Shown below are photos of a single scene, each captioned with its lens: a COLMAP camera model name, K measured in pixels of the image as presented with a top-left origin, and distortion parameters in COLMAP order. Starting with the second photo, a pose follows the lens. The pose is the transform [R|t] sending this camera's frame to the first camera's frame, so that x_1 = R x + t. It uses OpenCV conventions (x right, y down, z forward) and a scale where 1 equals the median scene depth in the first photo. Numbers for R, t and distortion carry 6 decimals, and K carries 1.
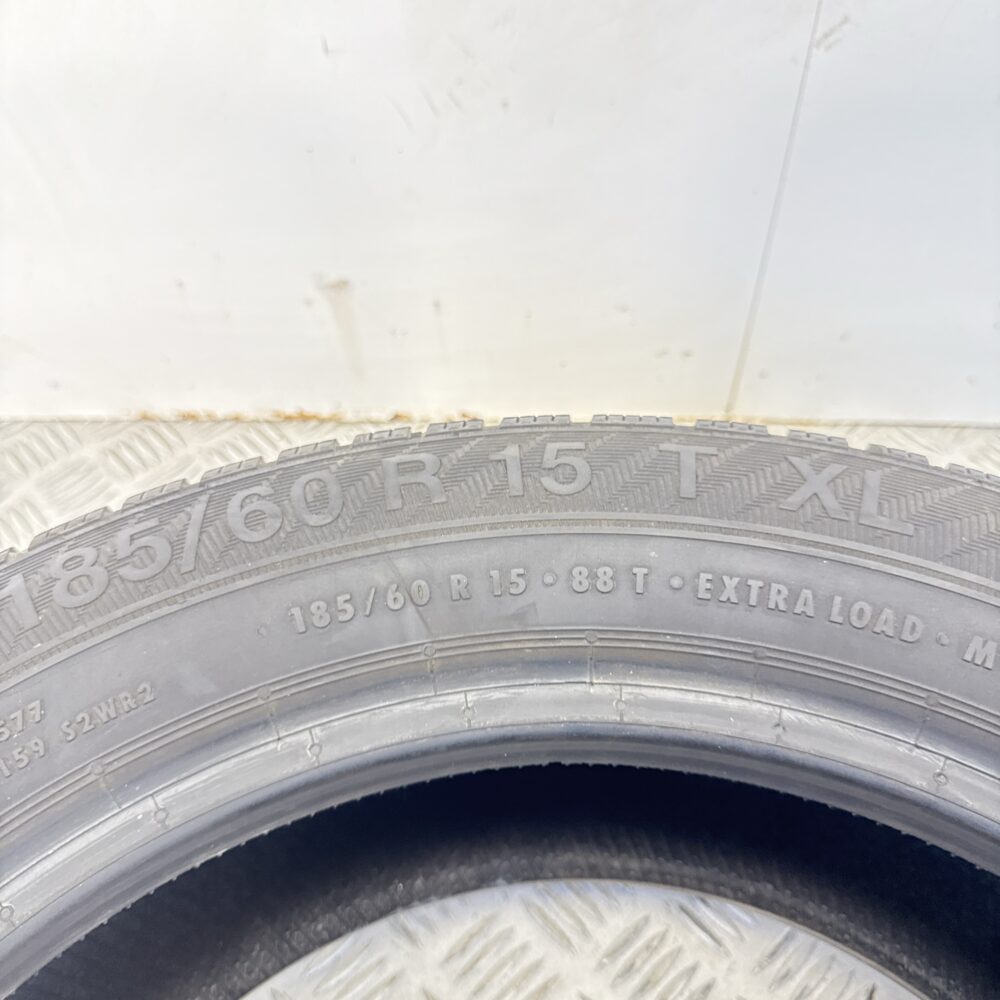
lens RADIAL K [[974.5, 0, 503.6], [0, 974.5, 502.8], [0, 0, 1]] dist [0.140718, -0.383904]
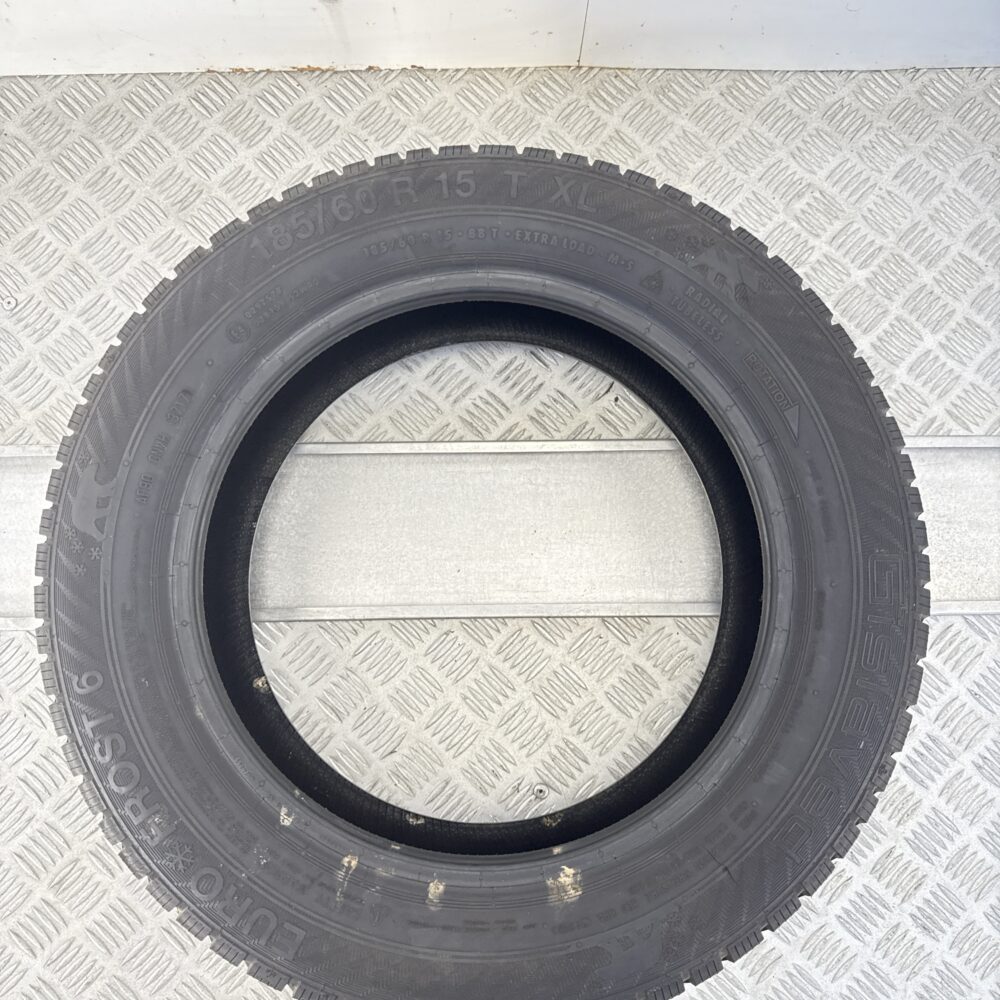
lens RADIAL K [[974.5, 0, 503.6], [0, 974.5, 502.8], [0, 0, 1]] dist [0.140718, -0.383904]
pose [[0.998365, -0.042508, 0.038214, 0.020910], [0.017645, 0.865085, 0.501315, -0.409705], [-0.054368, -0.499821, 0.864421, -1.094294]]
